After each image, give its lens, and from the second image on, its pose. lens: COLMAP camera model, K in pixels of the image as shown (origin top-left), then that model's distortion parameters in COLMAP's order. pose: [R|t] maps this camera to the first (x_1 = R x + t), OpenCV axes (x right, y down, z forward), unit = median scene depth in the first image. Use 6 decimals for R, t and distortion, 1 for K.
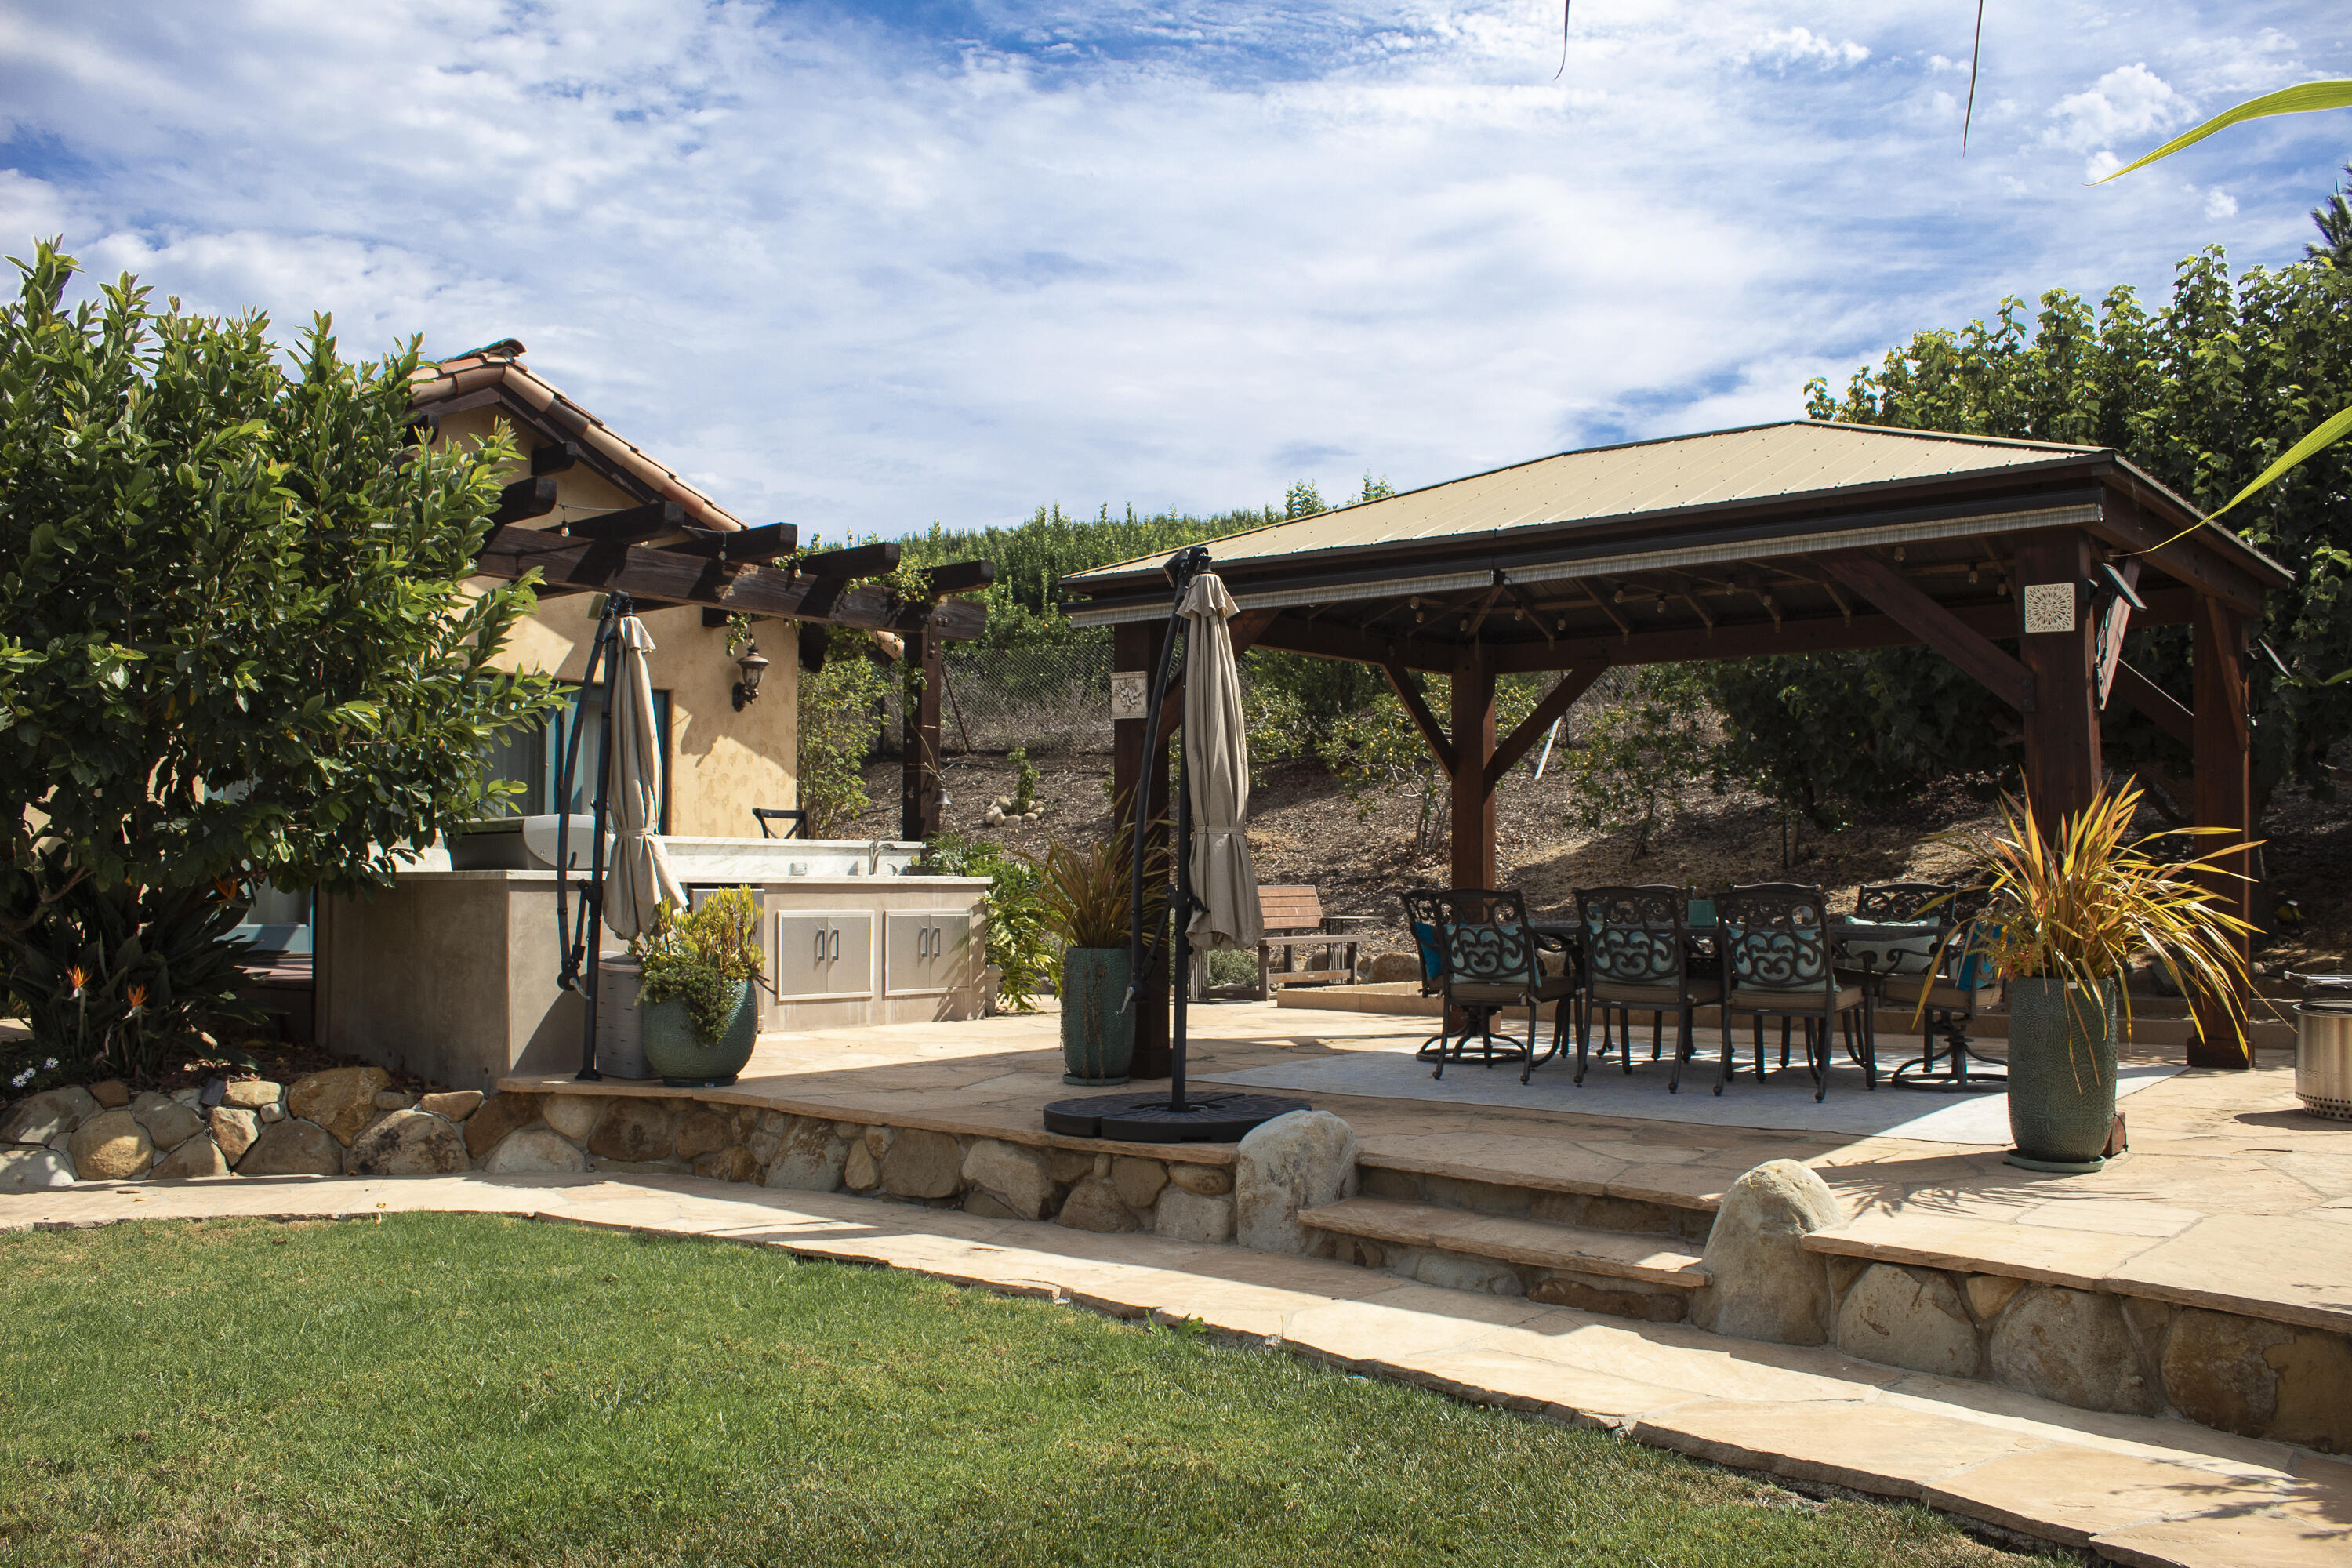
lens RADIAL K [[1966.2, 0, 1191.9], [0, 1966.2, 777.0], [0, 0, 1]] dist [-0.166135, 0.156227]
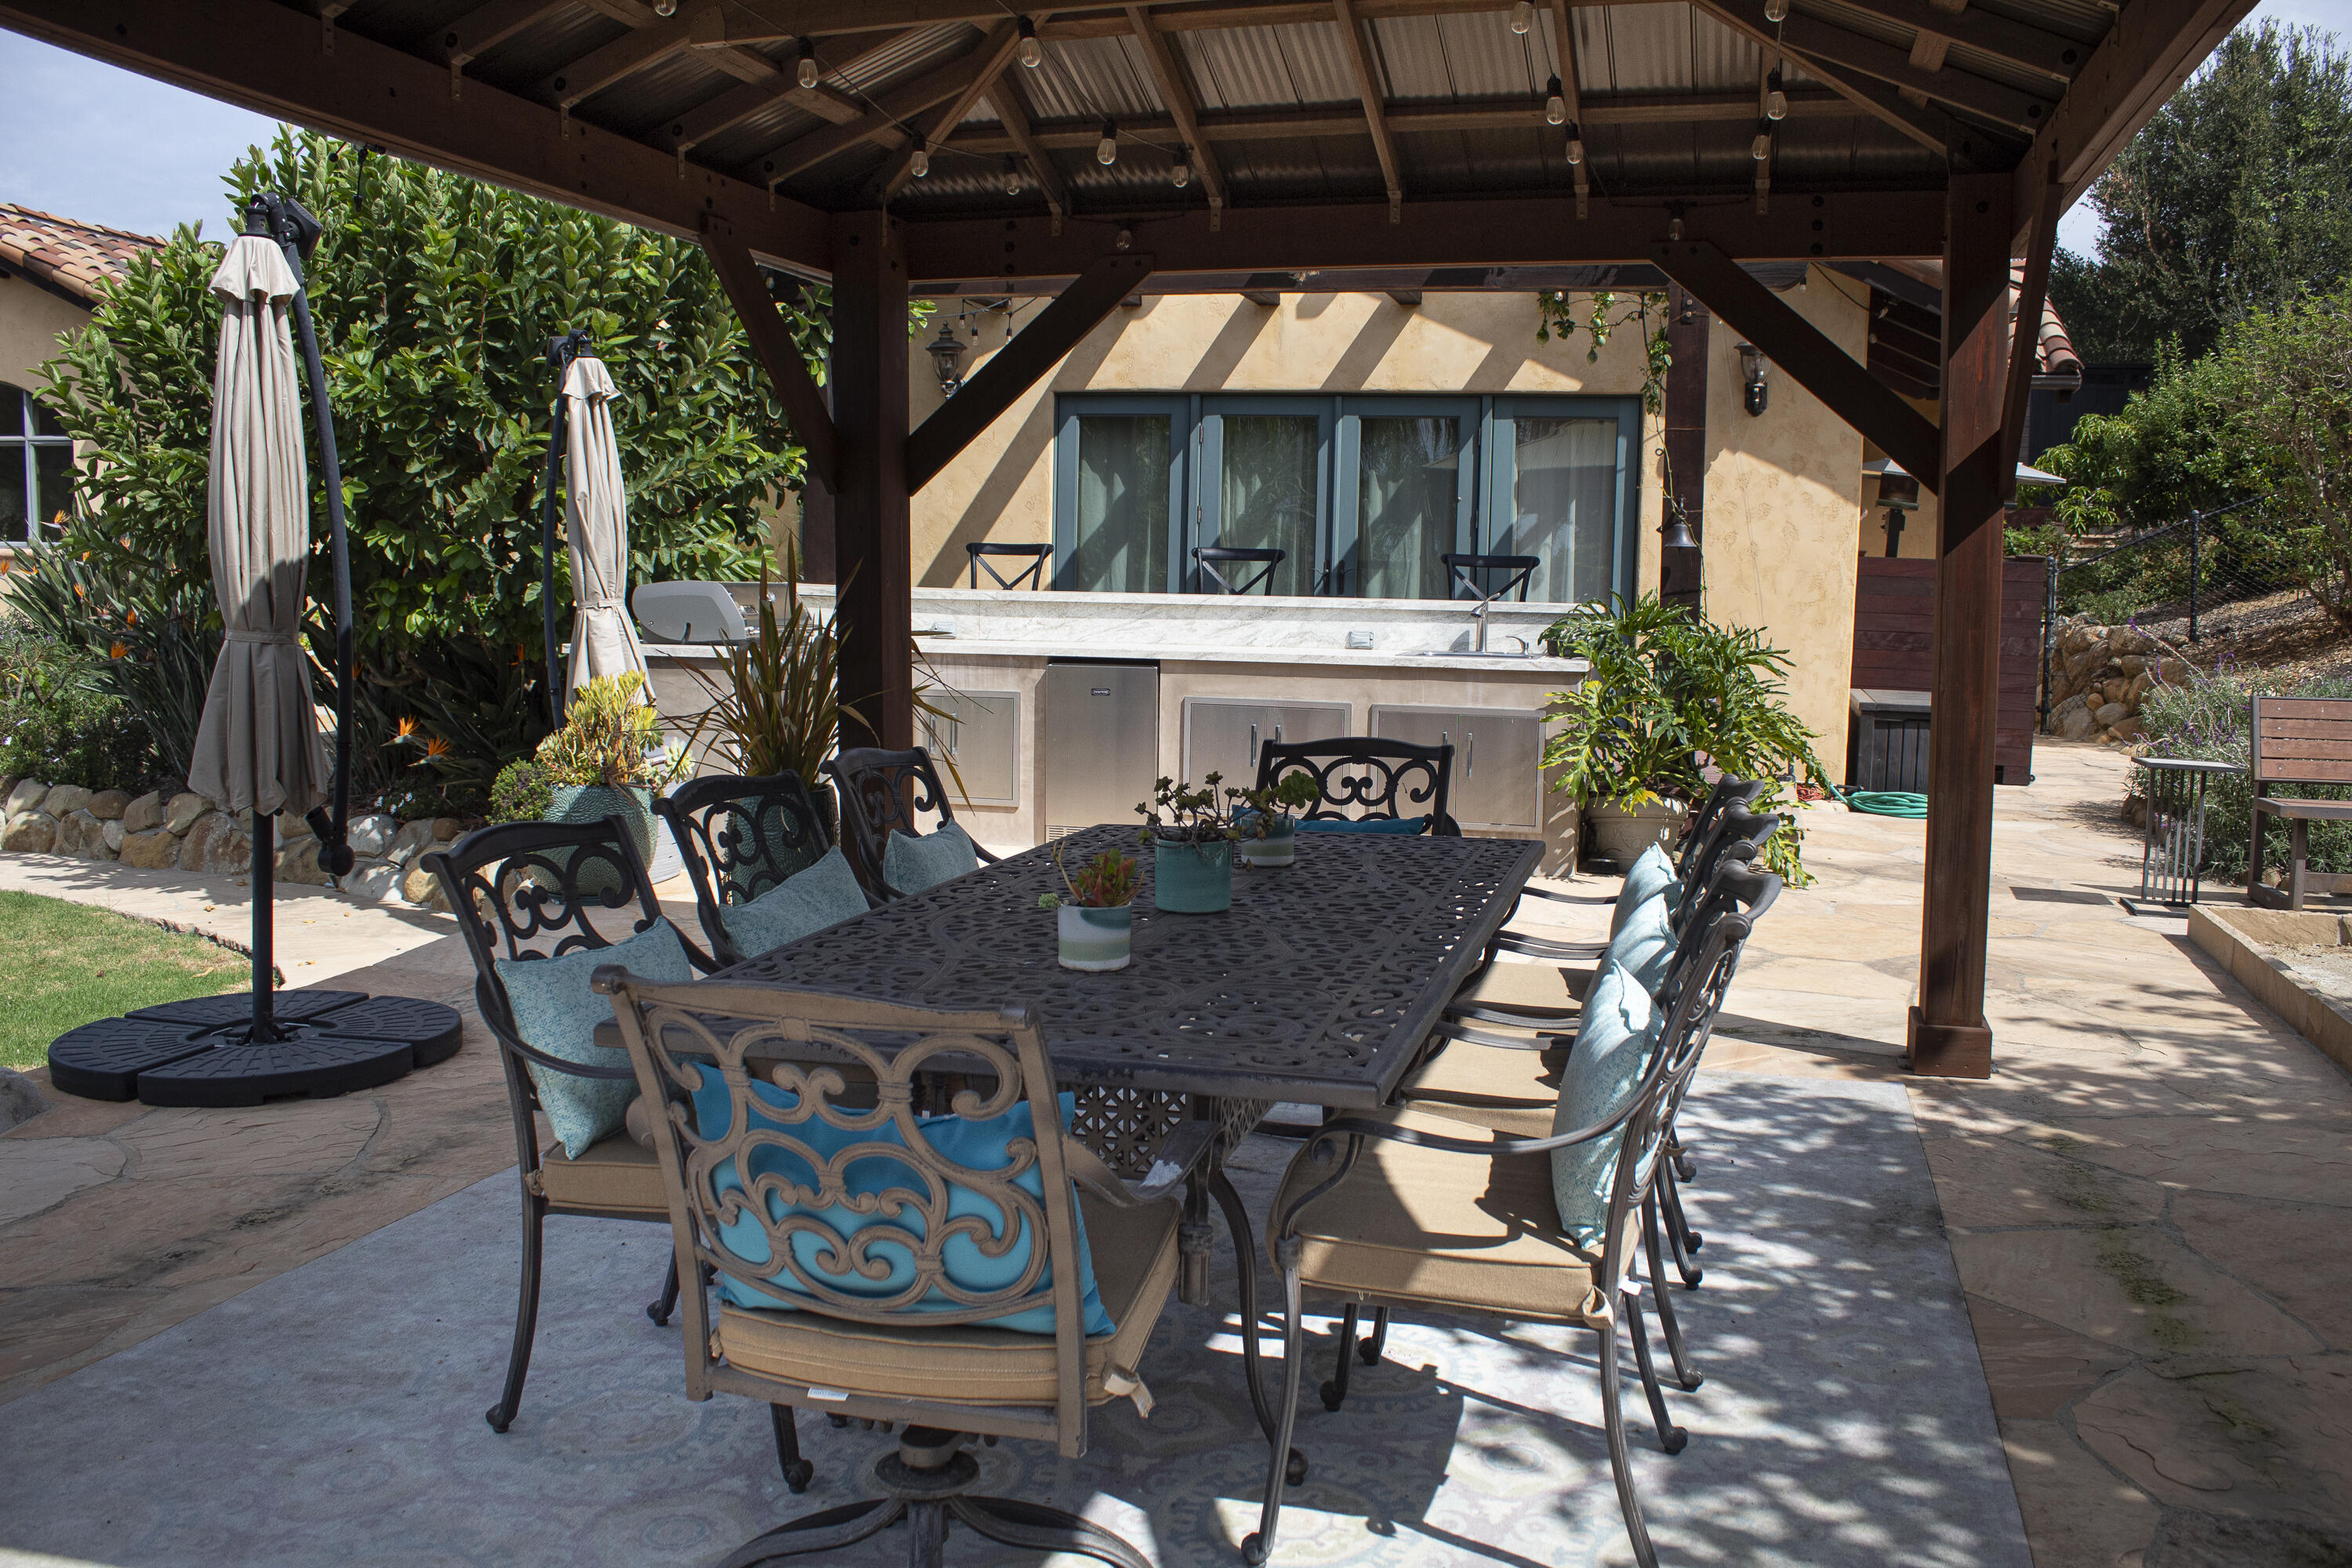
lens RADIAL K [[1966.2, 0, 1191.9], [0, 1966.2, 777.0], [0, 0, 1]] dist [-0.166135, 0.156227]
pose [[0.393898, 0.105602, -0.913068, 0.391883], [0.031238, 0.991266, 0.128123, 0.001419], [0.918623, -0.078990, 0.387159, 0.558342]]
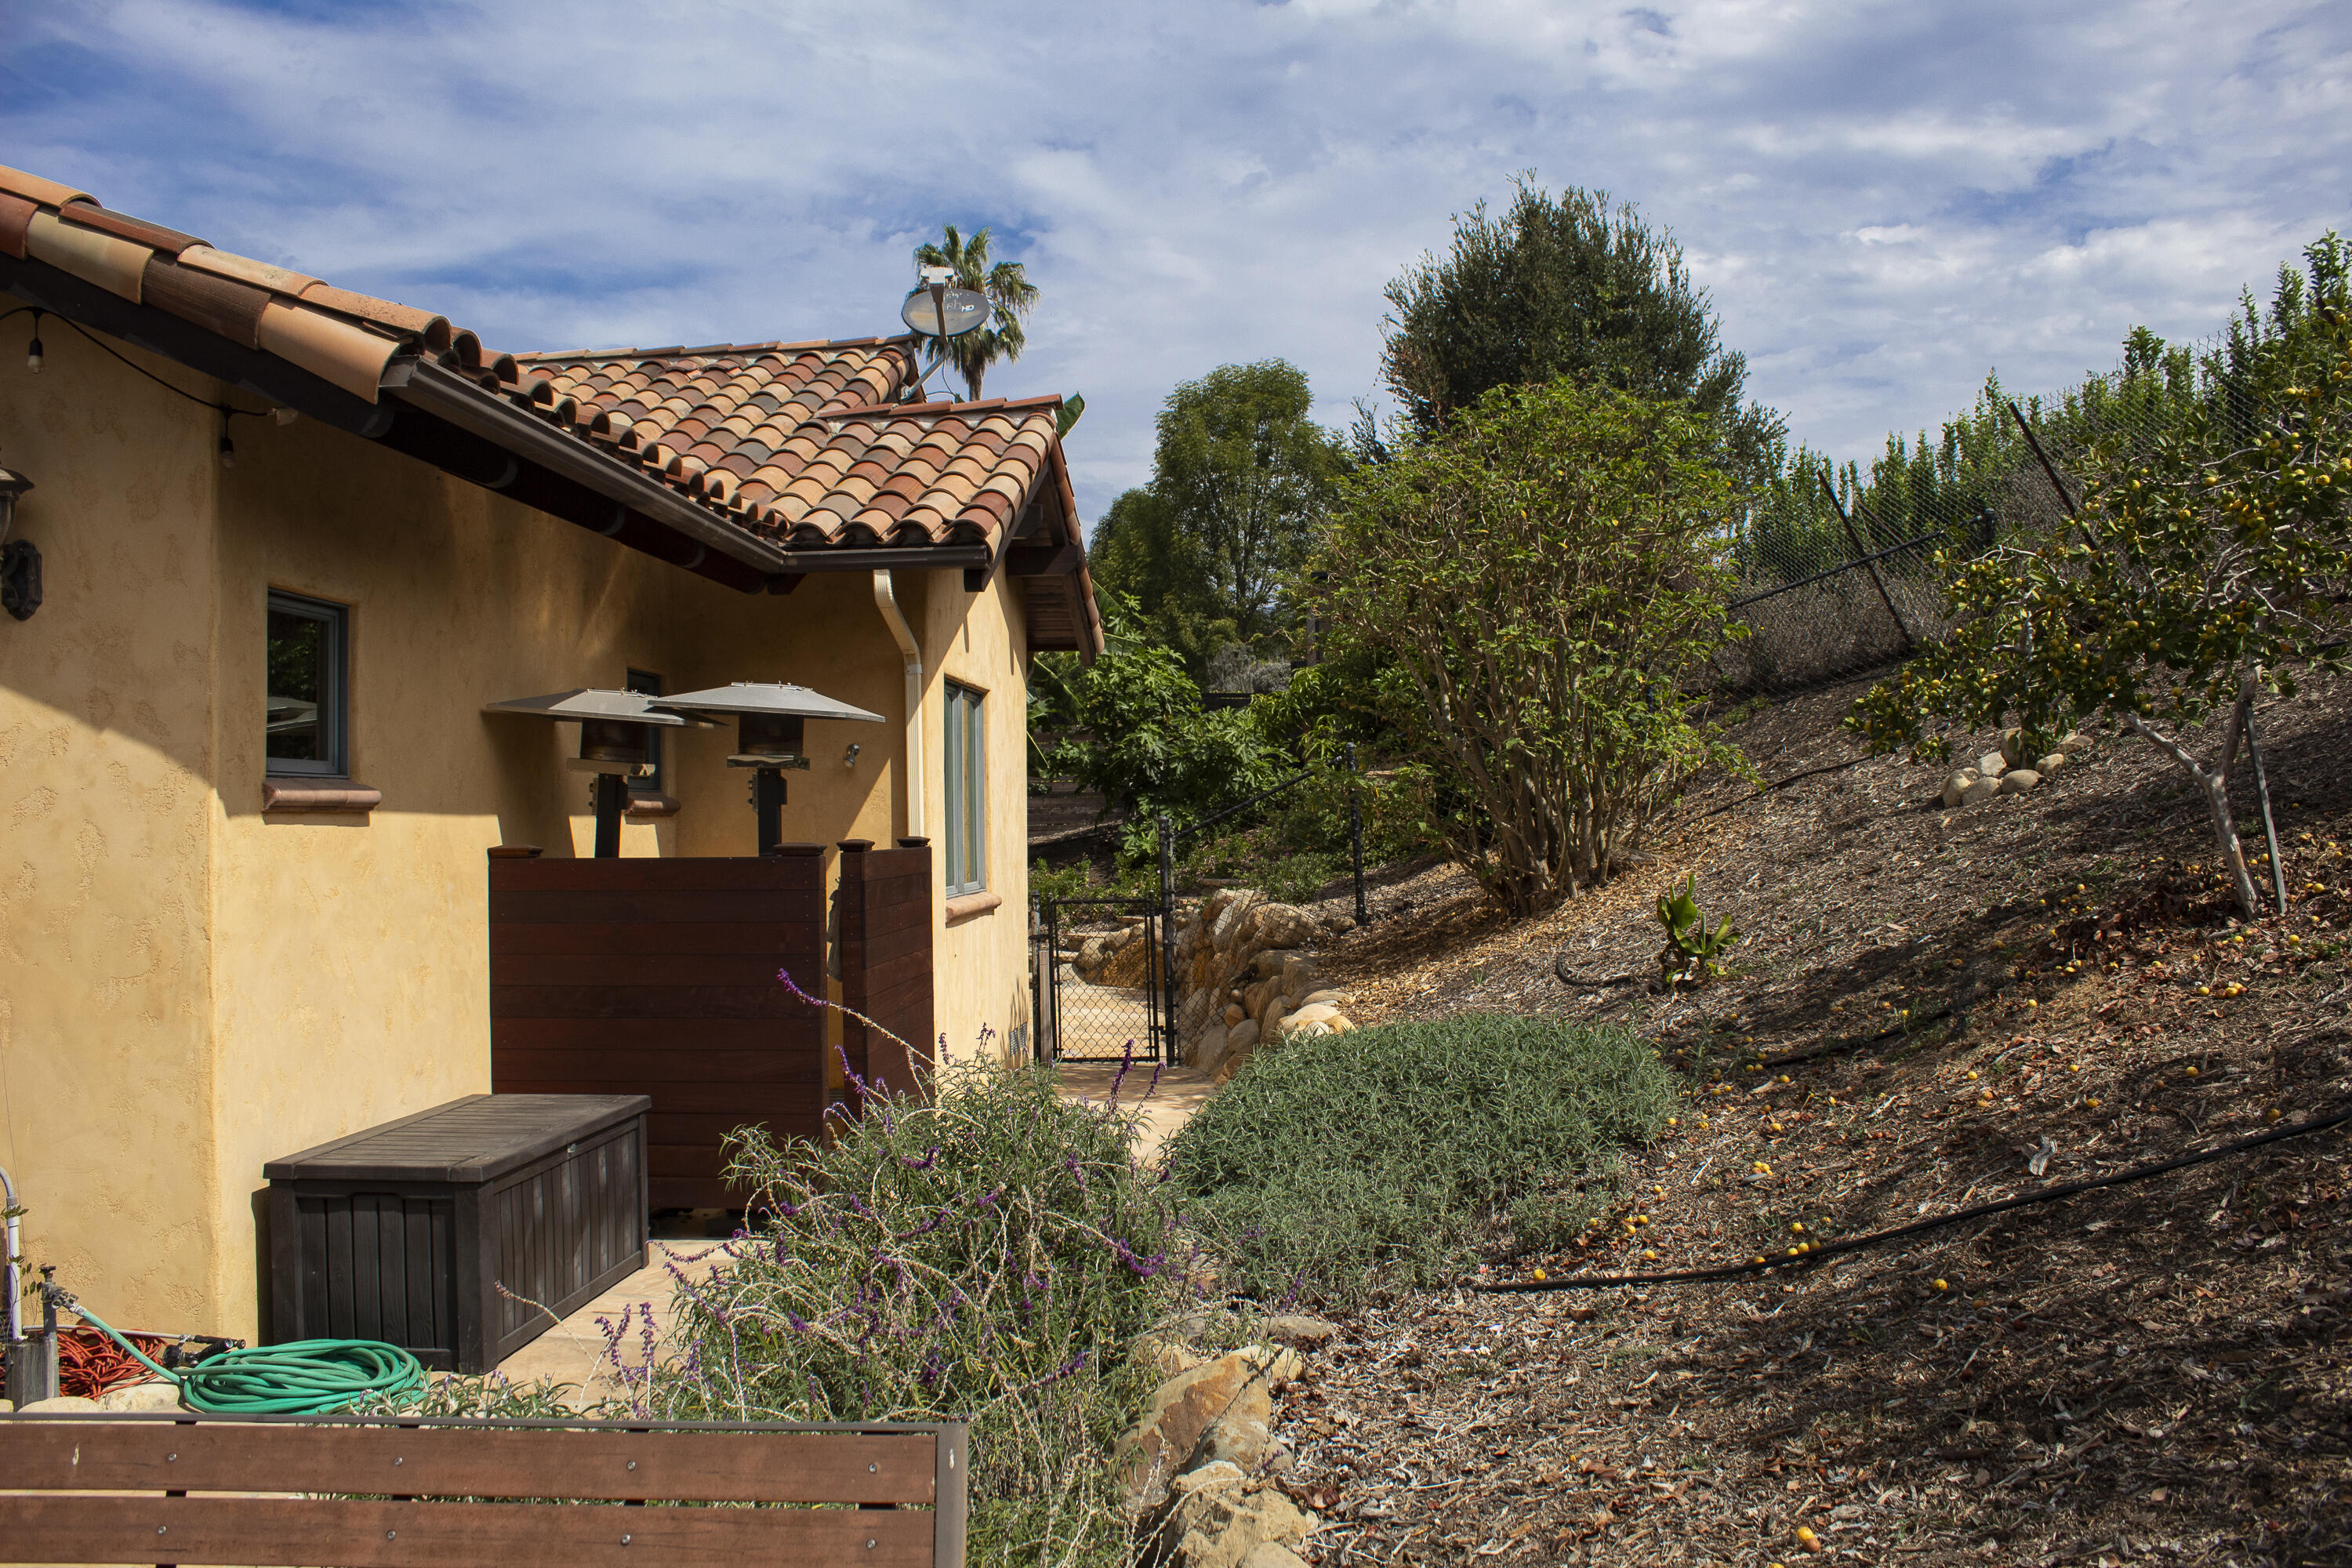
lens RADIAL K [[1966.2, 0, 1191.9], [0, 1966.2, 777.0], [0, 0, 1]] dist [-0.166135, 0.156227]
pose [[0.577284, -0.027872, -0.816068, 0.211566], [0.065194, 0.997800, 0.012039, 0.008142], [0.813937, -0.060152, 0.577831, 1.055387]]
